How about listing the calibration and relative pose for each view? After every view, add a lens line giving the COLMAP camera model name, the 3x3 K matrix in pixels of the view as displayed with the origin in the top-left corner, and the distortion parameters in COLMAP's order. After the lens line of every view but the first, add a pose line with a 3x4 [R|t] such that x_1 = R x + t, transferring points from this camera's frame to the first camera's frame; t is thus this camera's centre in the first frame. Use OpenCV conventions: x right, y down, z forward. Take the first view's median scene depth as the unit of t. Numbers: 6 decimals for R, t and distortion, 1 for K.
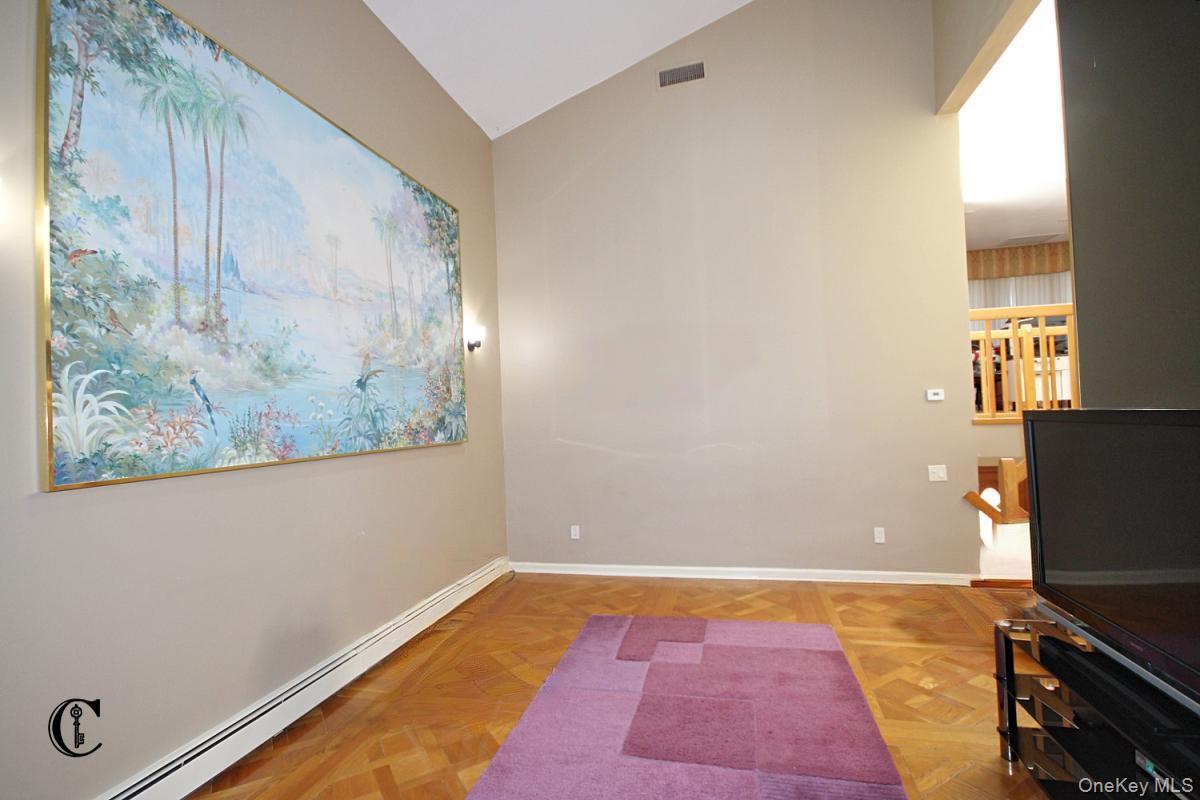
lens RADIAL K [[564.4, 0, 609.2], [0, 564.4, 403.1], [0, 0, 1]] dist [0.002149, -0.001825]
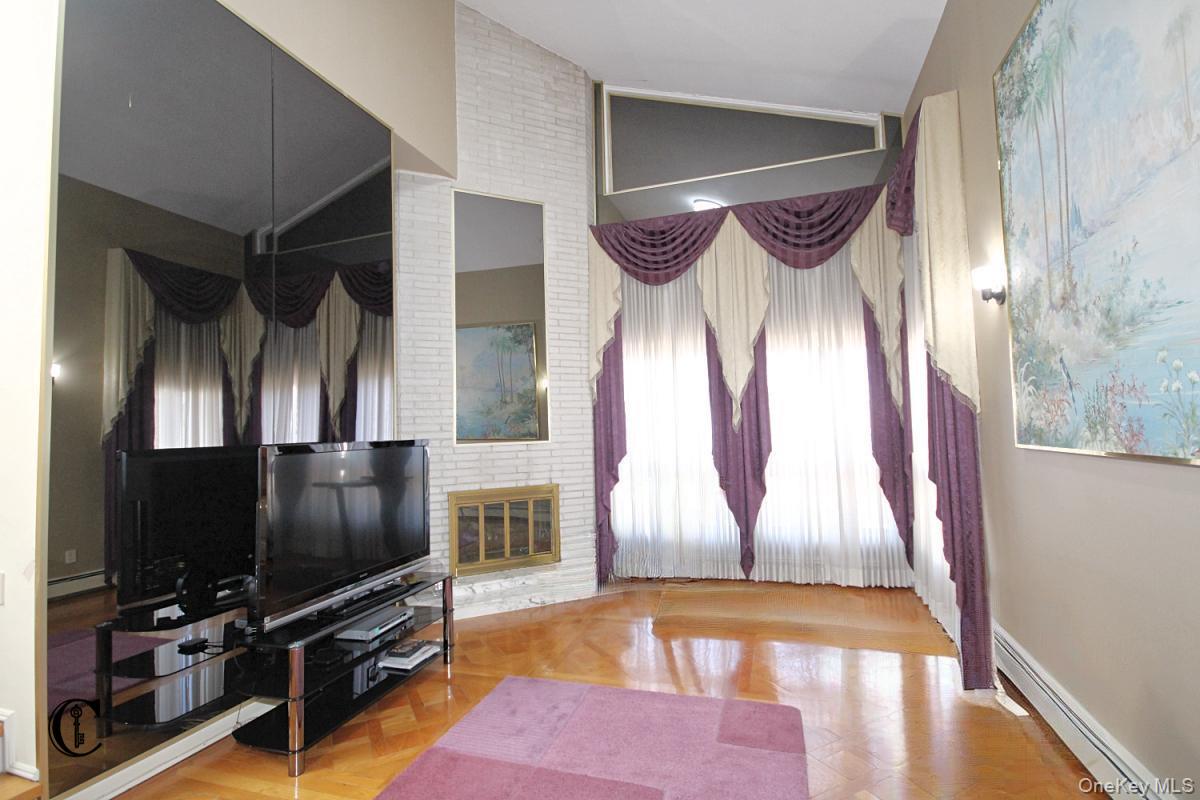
lens RADIAL K [[564.4, 0, 602.0], [0, 564.4, 399.6], [0, 0, 1]] dist [0.002149, -0.001825]
pose [[-0.993914, 0.076441, 0.079317, 0.001583], [0.070330, 0.994534, -0.077168, 0.043439], [-0.084782, -0.071120, -0.993858, 1.730042]]
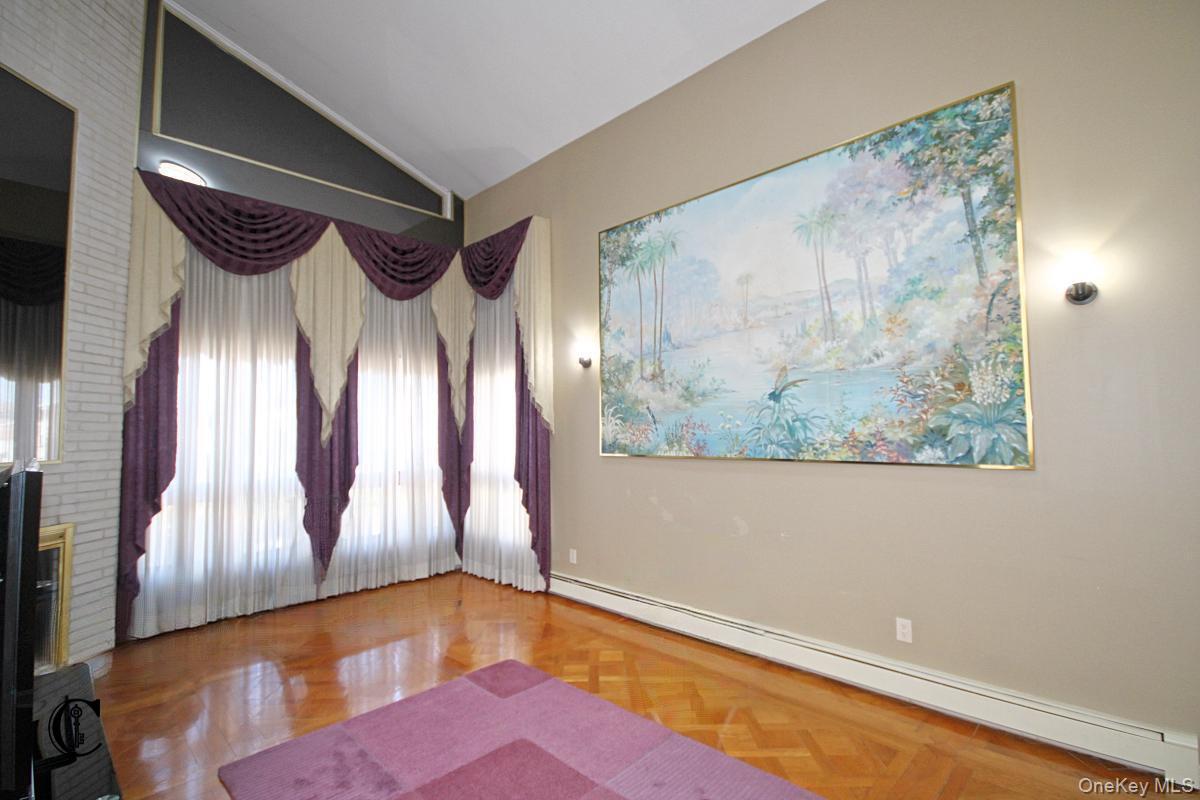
lens RADIAL K [[564.4, 0, 592.2], [0, 564.4, 400.0], [0, 0, 1]] dist [0.002149, -0.001825]
pose [[-0.528098, 0.002079, -0.849181, 0.805892], [0.051496, 0.998235, -0.029581, -0.015302], [0.847621, -0.059351, -0.527273, 1.540585]]
